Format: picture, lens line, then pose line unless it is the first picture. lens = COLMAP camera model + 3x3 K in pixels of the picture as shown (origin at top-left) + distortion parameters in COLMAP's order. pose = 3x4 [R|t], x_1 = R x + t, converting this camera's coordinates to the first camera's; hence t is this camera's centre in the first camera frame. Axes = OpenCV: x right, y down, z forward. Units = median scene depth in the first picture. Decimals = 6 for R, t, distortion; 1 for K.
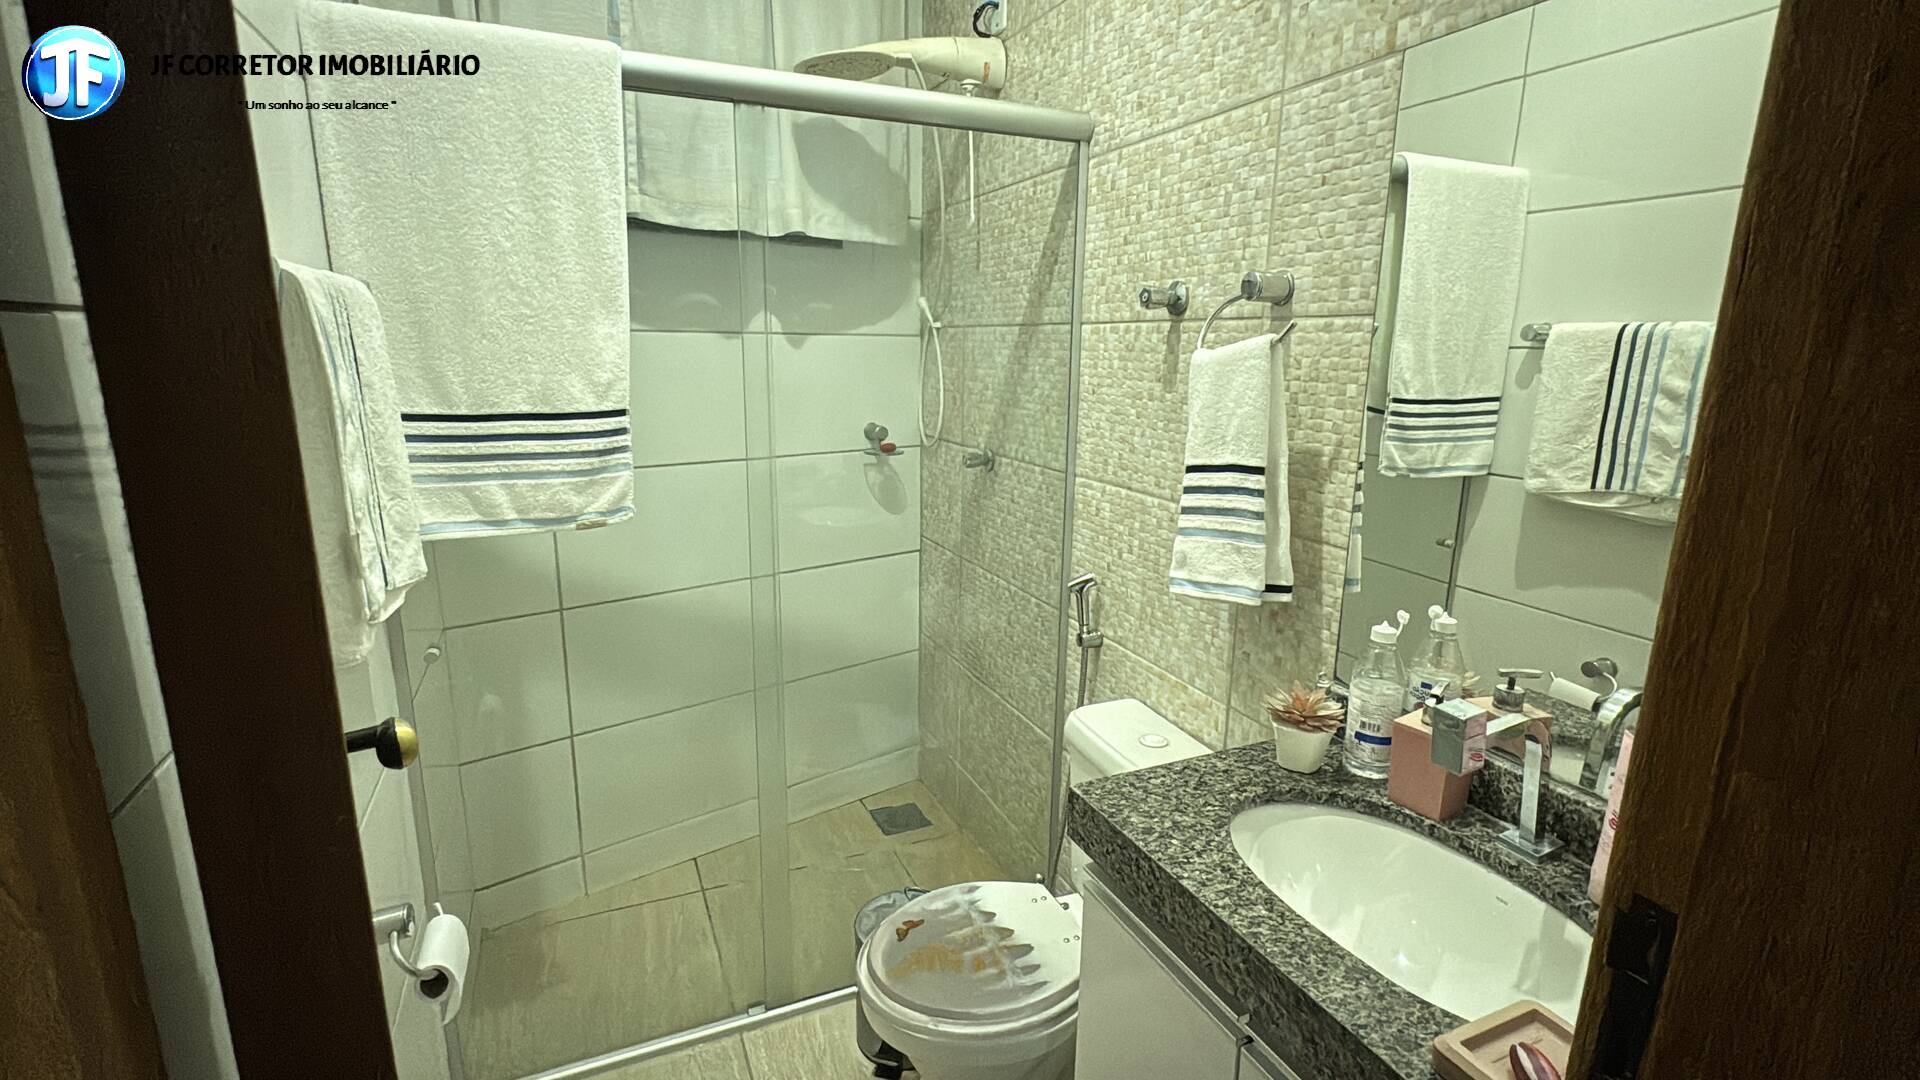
lens RADIAL K [[877.8, 0, 960.0], [0, 877.8, 541.2], [0, 0, 1]] dist [-0.003213, -0.001319]
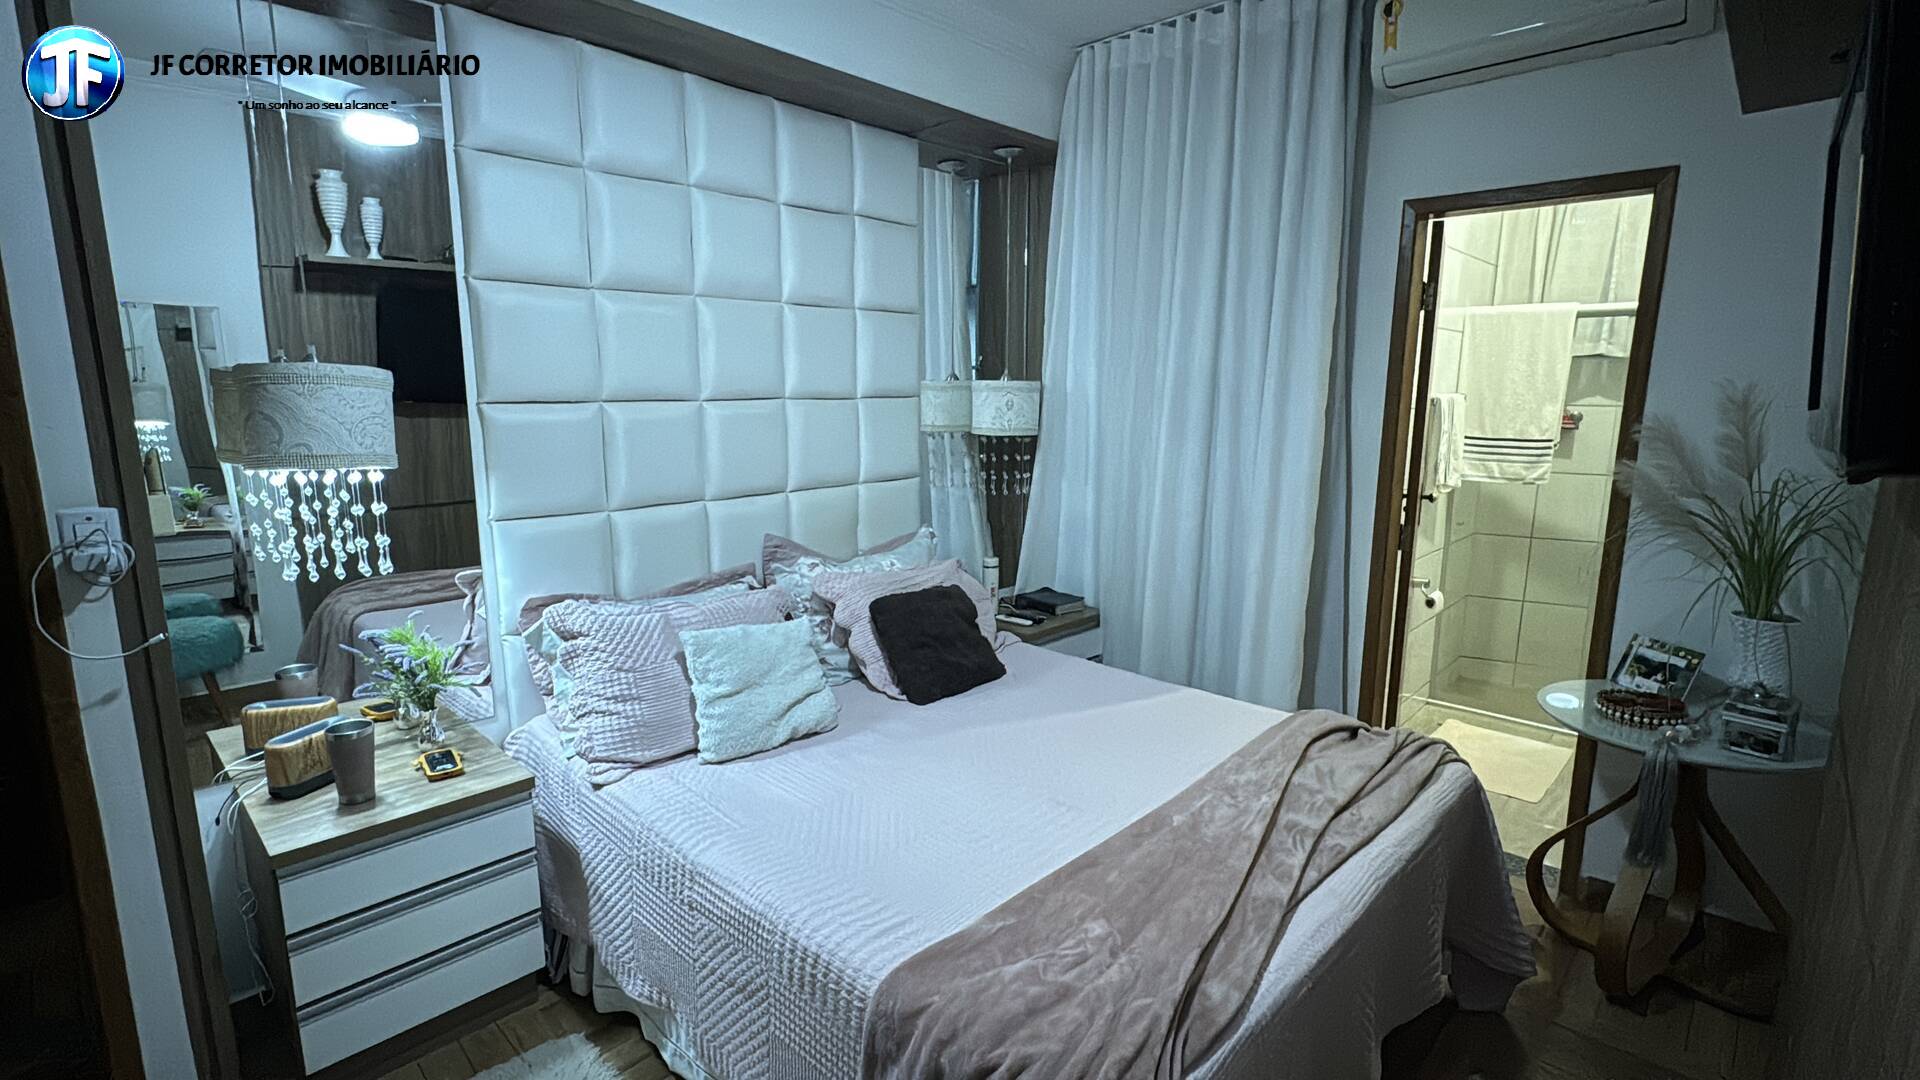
lens RADIAL K [[877.8, 0, 957.0], [0, 877.8, 540.4], [0, 0, 1]] dist [-0.003213, -0.001319]
pose [[0.399688, 0.151112, -0.904110, 0.889182], [-0.204123, 0.976225, 0.072927, 0.212159], [0.893635, 0.155401, 0.421031, -1.097343]]
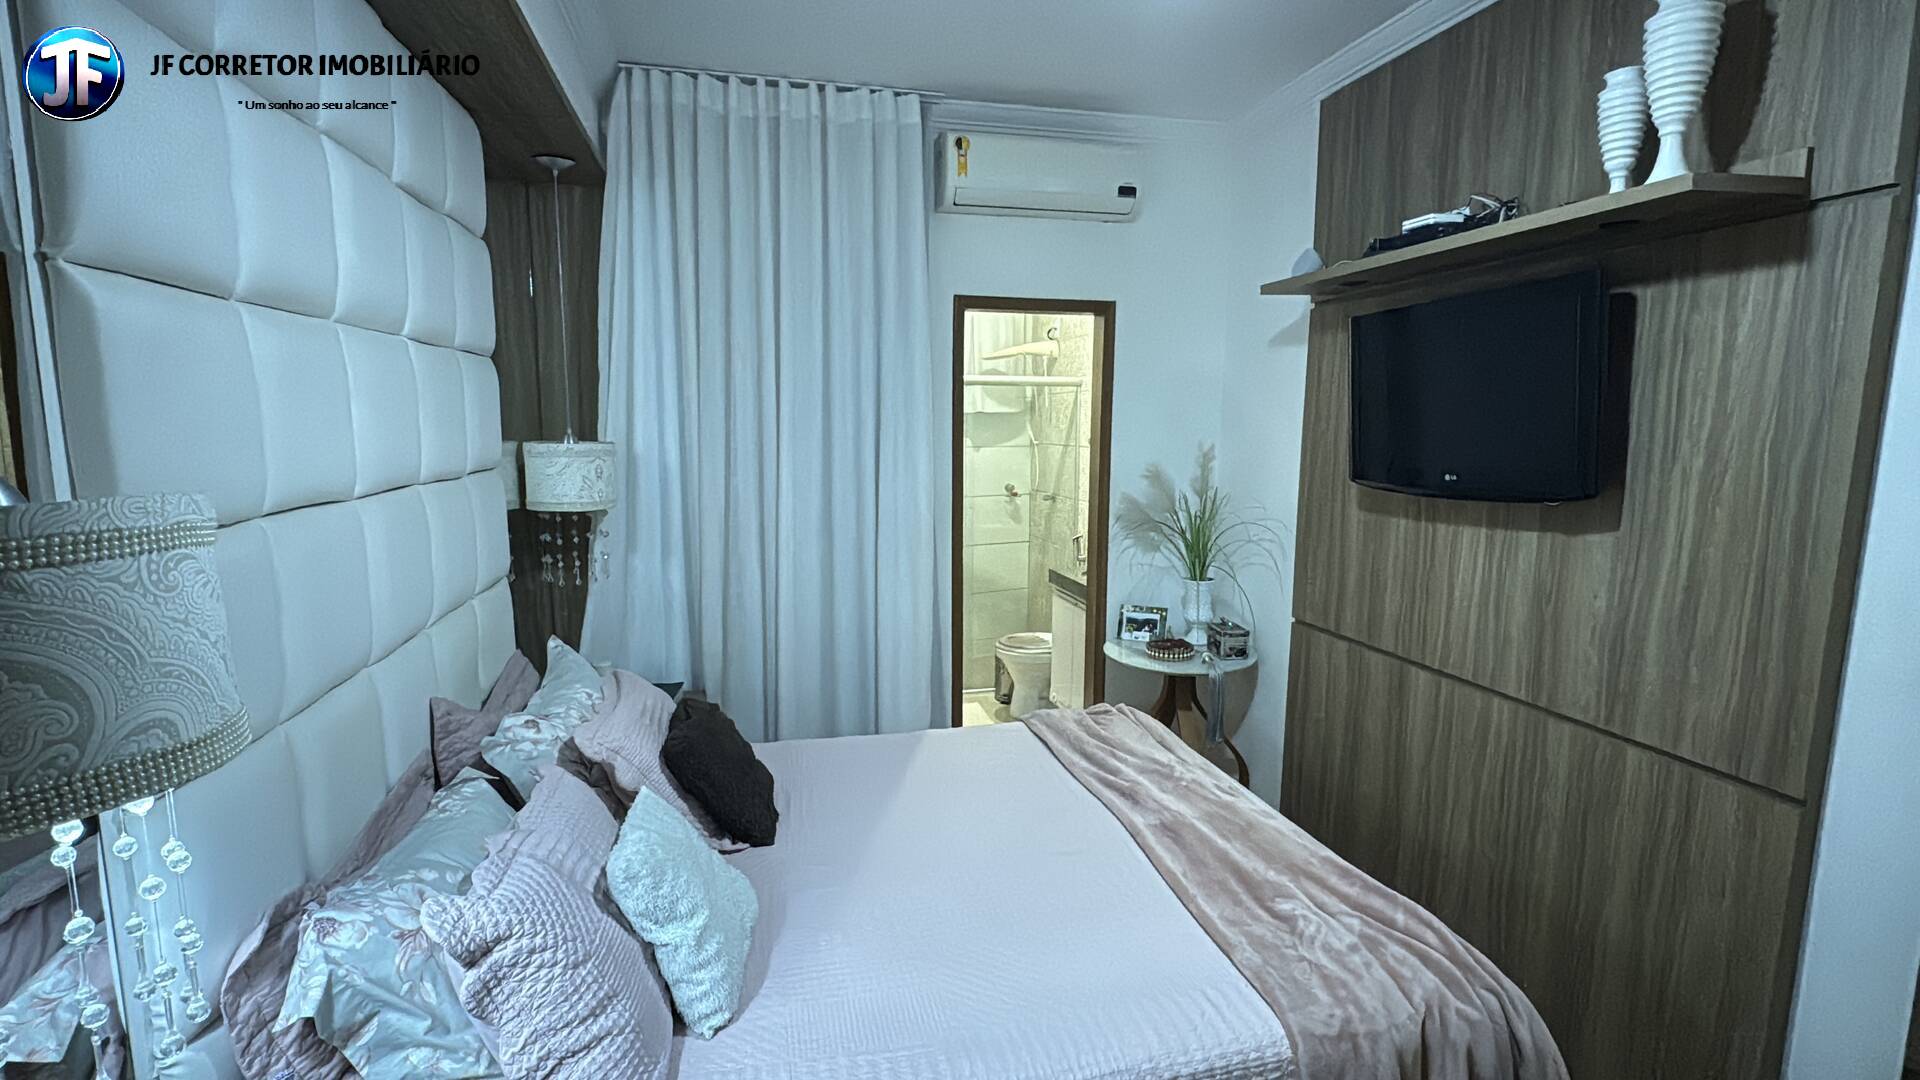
lens RADIAL K [[877.8, 0, 977.7], [0, 877.8, 537.3], [0, 0, 1]] dist [-0.003213, -0.001319]
pose [[0.987872, 0.013332, -0.154699, 0.220236], [-0.027533, 0.995559, -0.090022, 0.264604], [0.152811, 0.093189, 0.983852, -1.557626]]
